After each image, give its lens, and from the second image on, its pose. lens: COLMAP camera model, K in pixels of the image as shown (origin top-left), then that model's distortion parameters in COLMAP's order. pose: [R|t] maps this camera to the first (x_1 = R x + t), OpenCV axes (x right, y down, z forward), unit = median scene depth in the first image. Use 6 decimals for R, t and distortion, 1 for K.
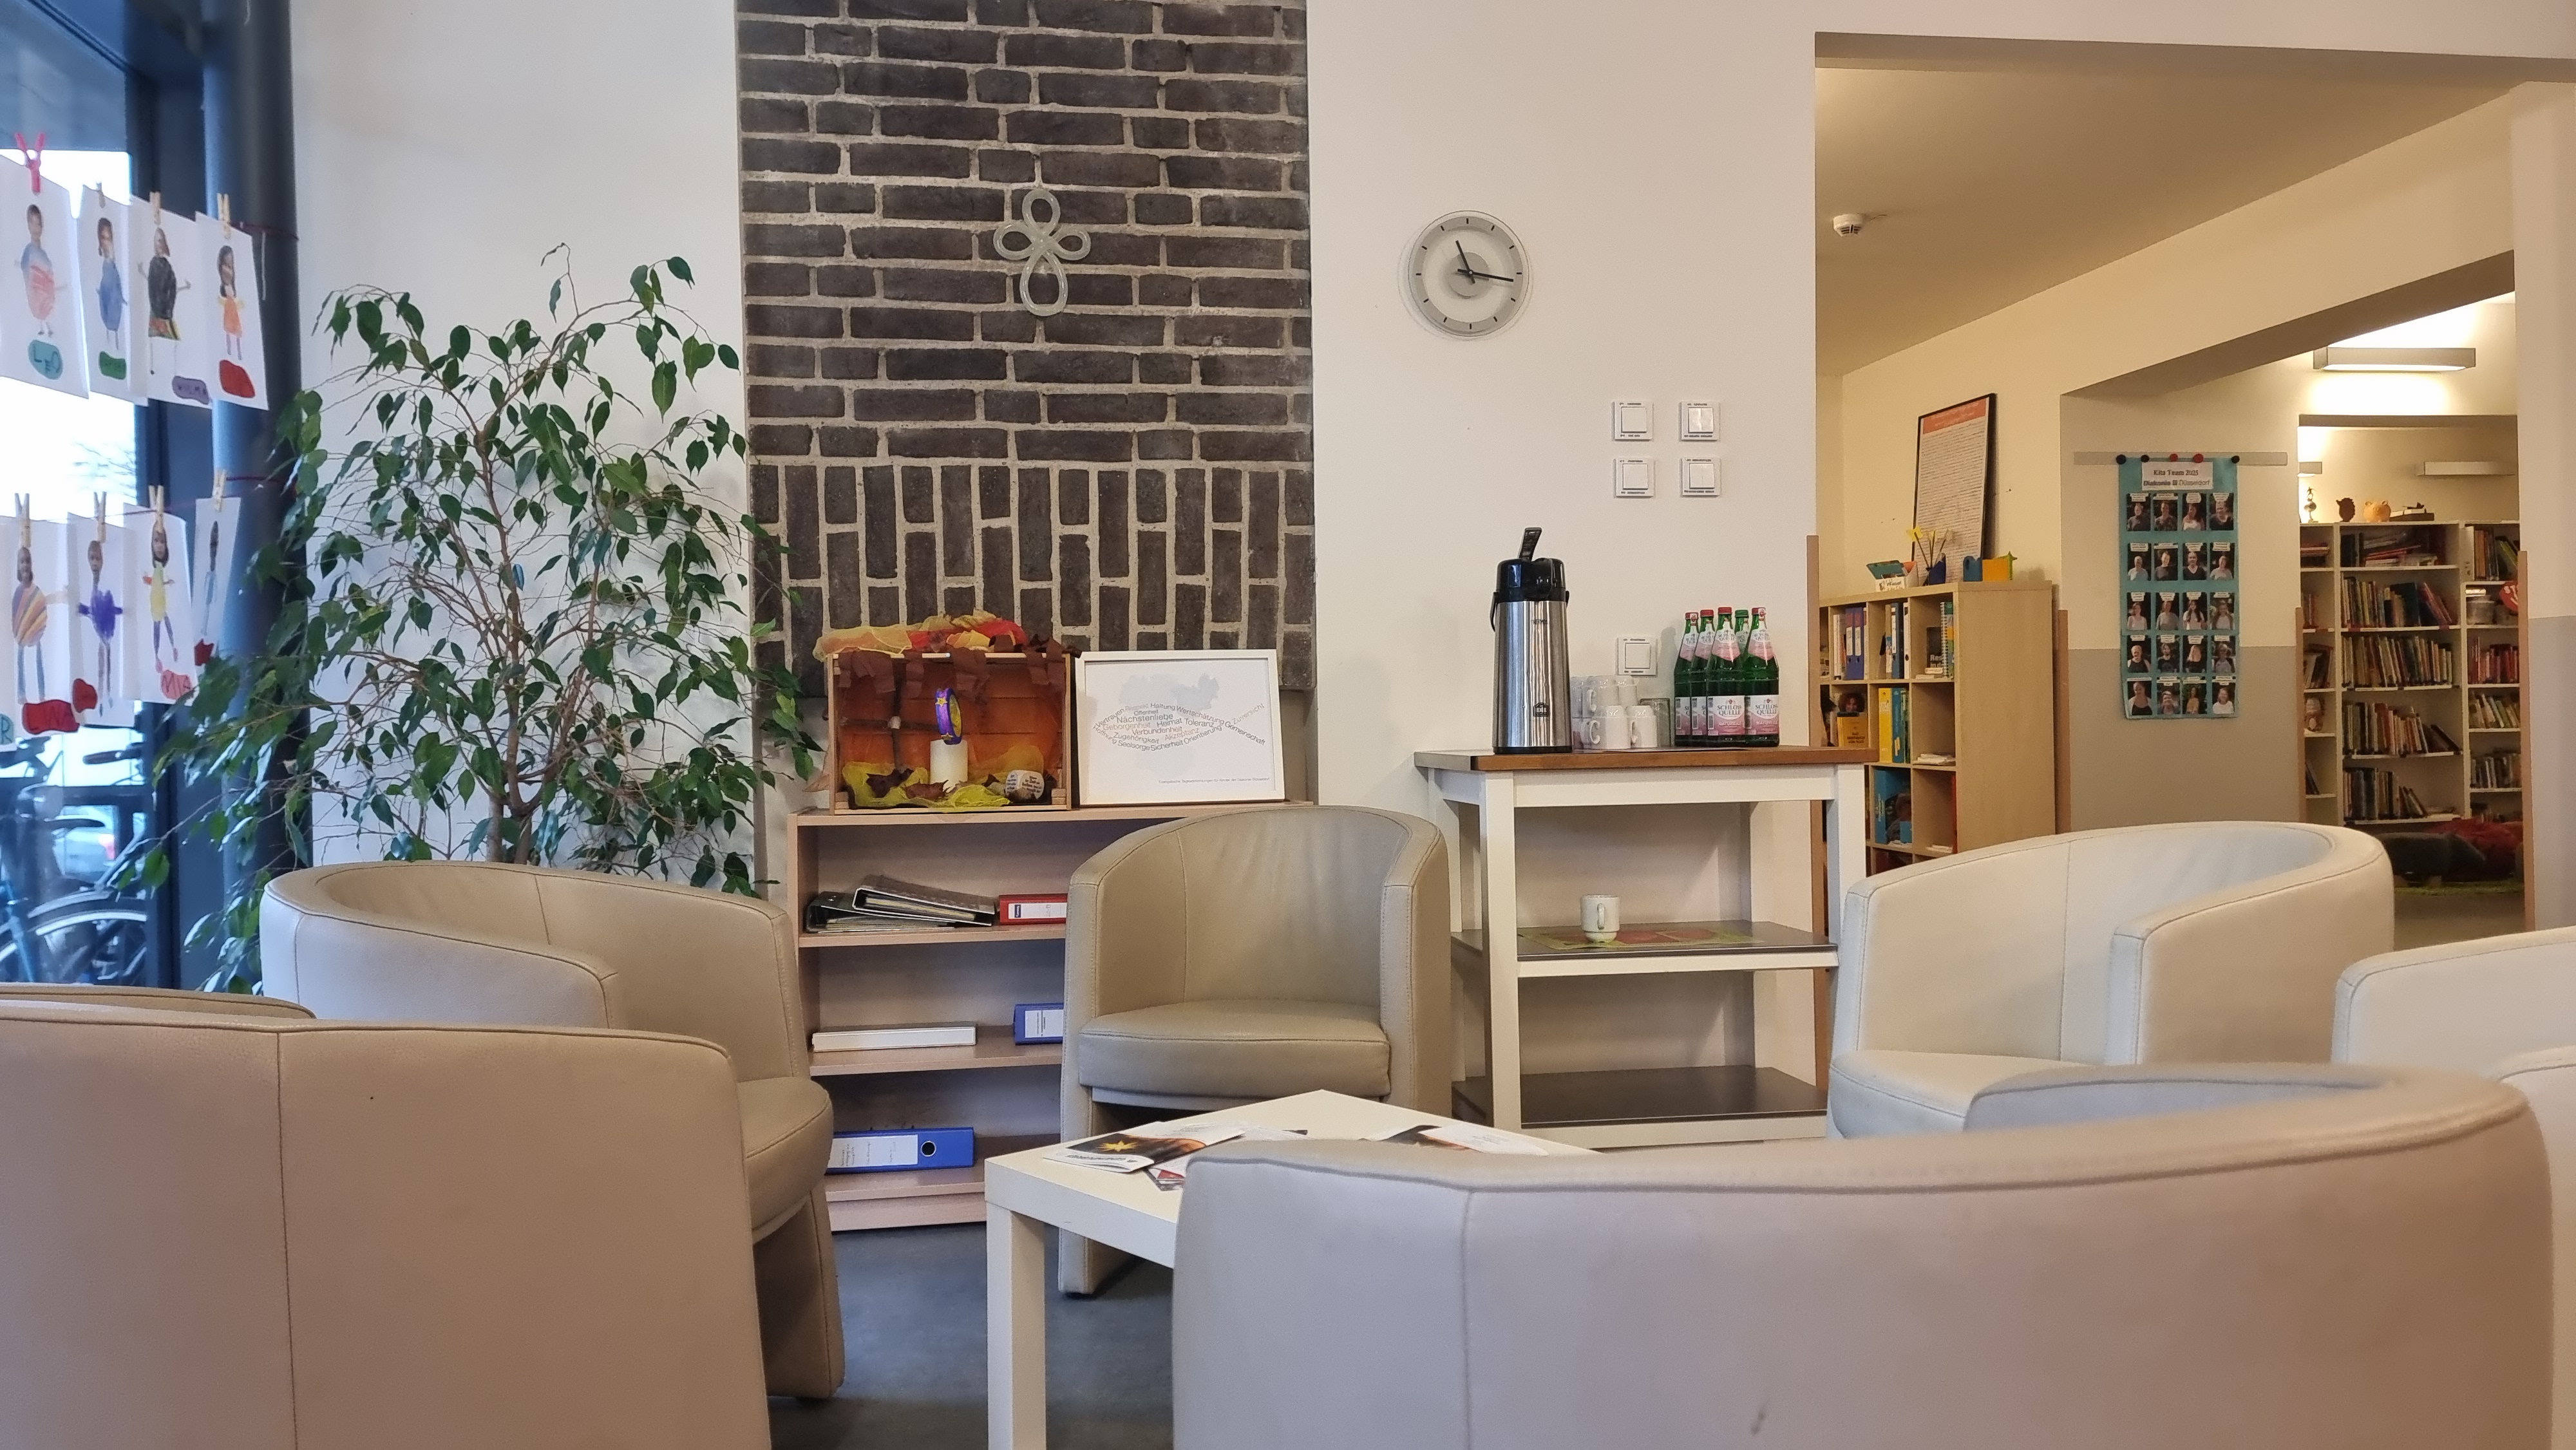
lens RADIAL K [[1762.5, 0, 1293.6], [0, 1762.5, 732.0], [0, 0, 1]] dist [0.070192, -0.051207]
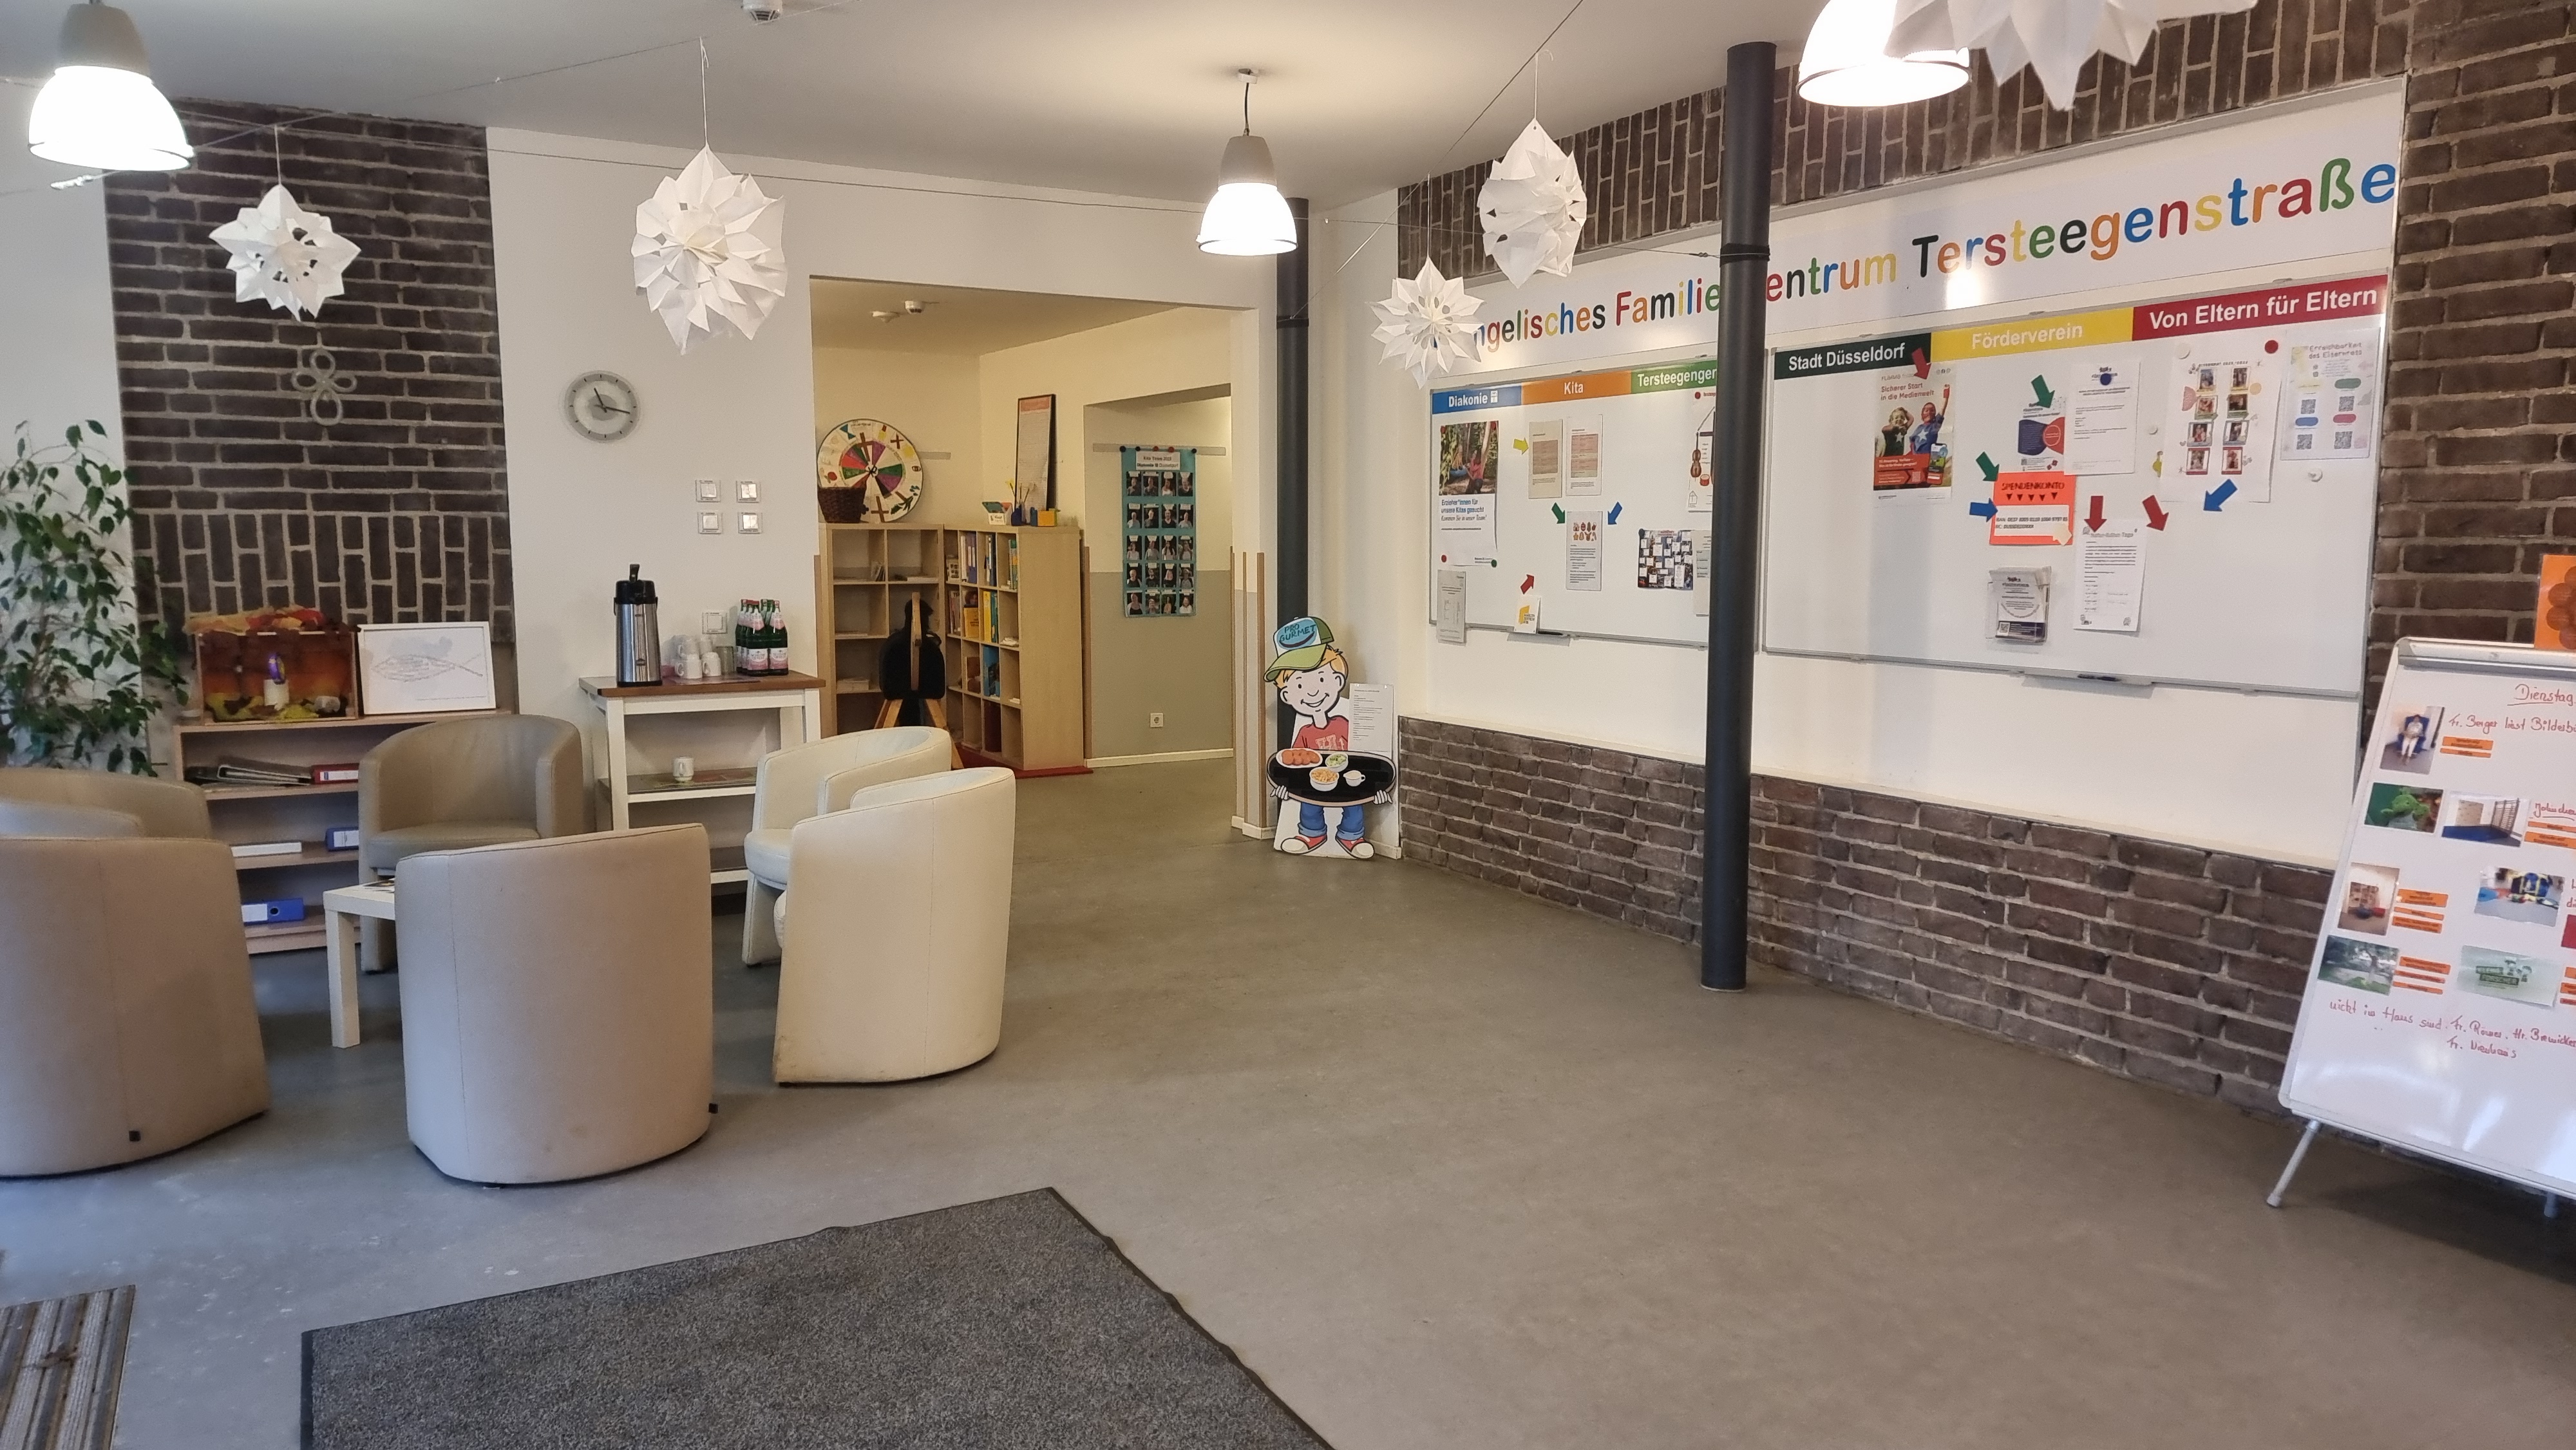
lens RADIAL K [[1762.5, 0, 1293.6], [0, 1762.5, 732.0], [0, 0, 1]] dist [0.070192, -0.051207]
pose [[0.937494, -0.023391, 0.347214, 0.122493], [-0.014668, 0.994196, 0.106583, -0.139718], [-0.347692, -0.105014, 0.931709, -0.945313]]
